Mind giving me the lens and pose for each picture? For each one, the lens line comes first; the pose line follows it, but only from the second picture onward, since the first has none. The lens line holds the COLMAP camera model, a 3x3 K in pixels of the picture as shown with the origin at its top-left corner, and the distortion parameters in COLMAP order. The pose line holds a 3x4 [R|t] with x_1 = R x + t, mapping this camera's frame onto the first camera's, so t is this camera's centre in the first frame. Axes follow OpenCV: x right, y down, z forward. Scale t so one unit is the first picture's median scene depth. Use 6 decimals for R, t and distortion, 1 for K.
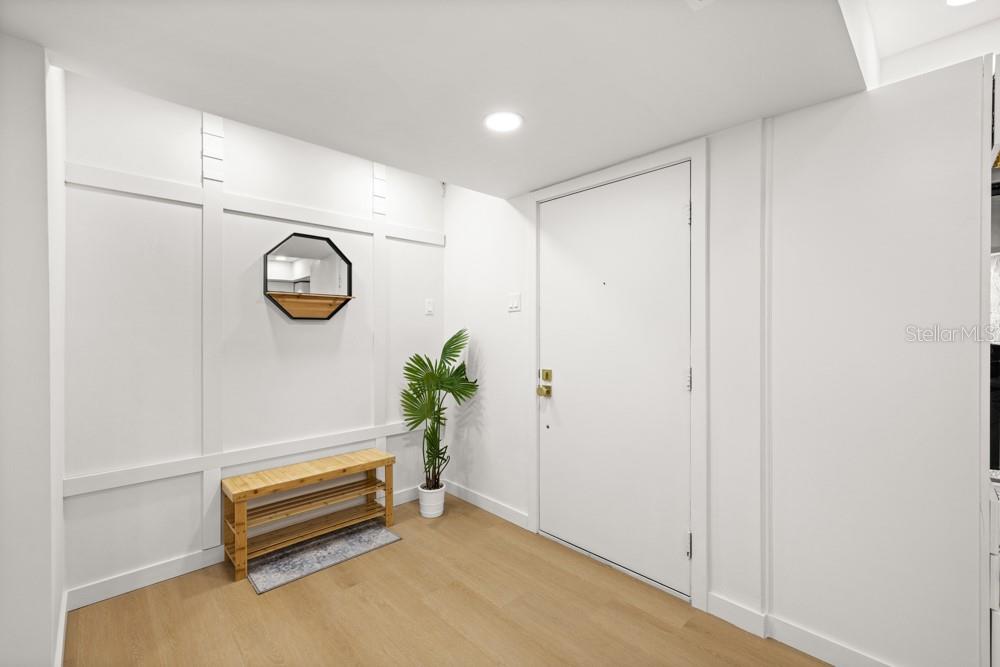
lens RADIAL K [[424.5, 0, 495.7], [0, 424.5, 332.4], [0, 0, 1]] dist [-0.000184, 0.000029]
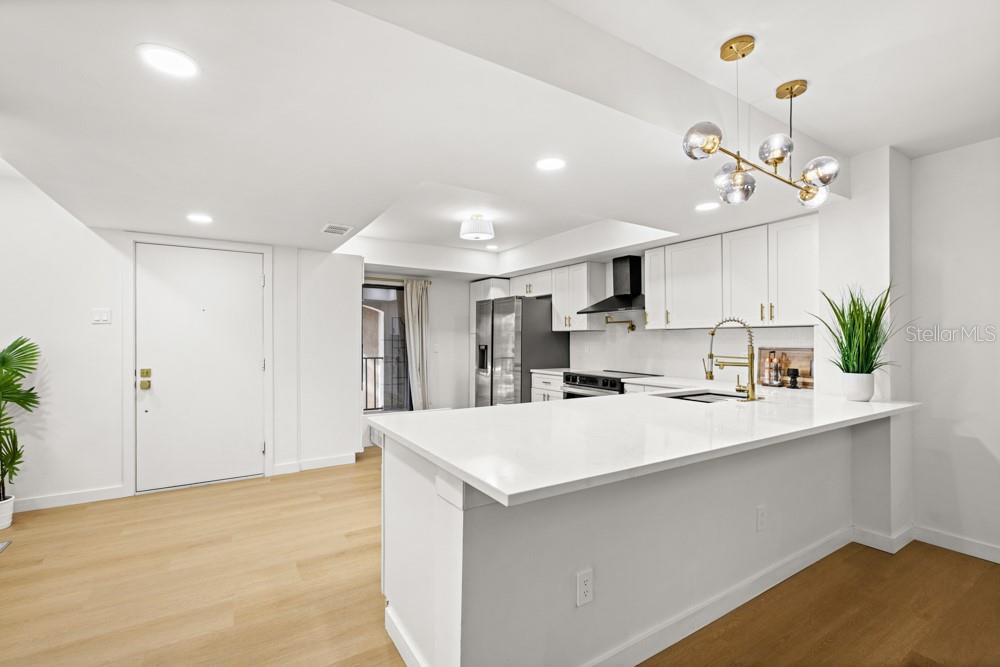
lens RADIAL K [[434.7, 0, 489.8], [0, 434.7, 339.0], [0, 0, 1]] dist [0.001985, 0.000154]
pose [[0.207301, 0.001618, 0.978276, -0.981146], [0.003417, 0.999991, -0.002378, 0.000235], [-0.978271, 0.003835, 0.207293, -0.344641]]
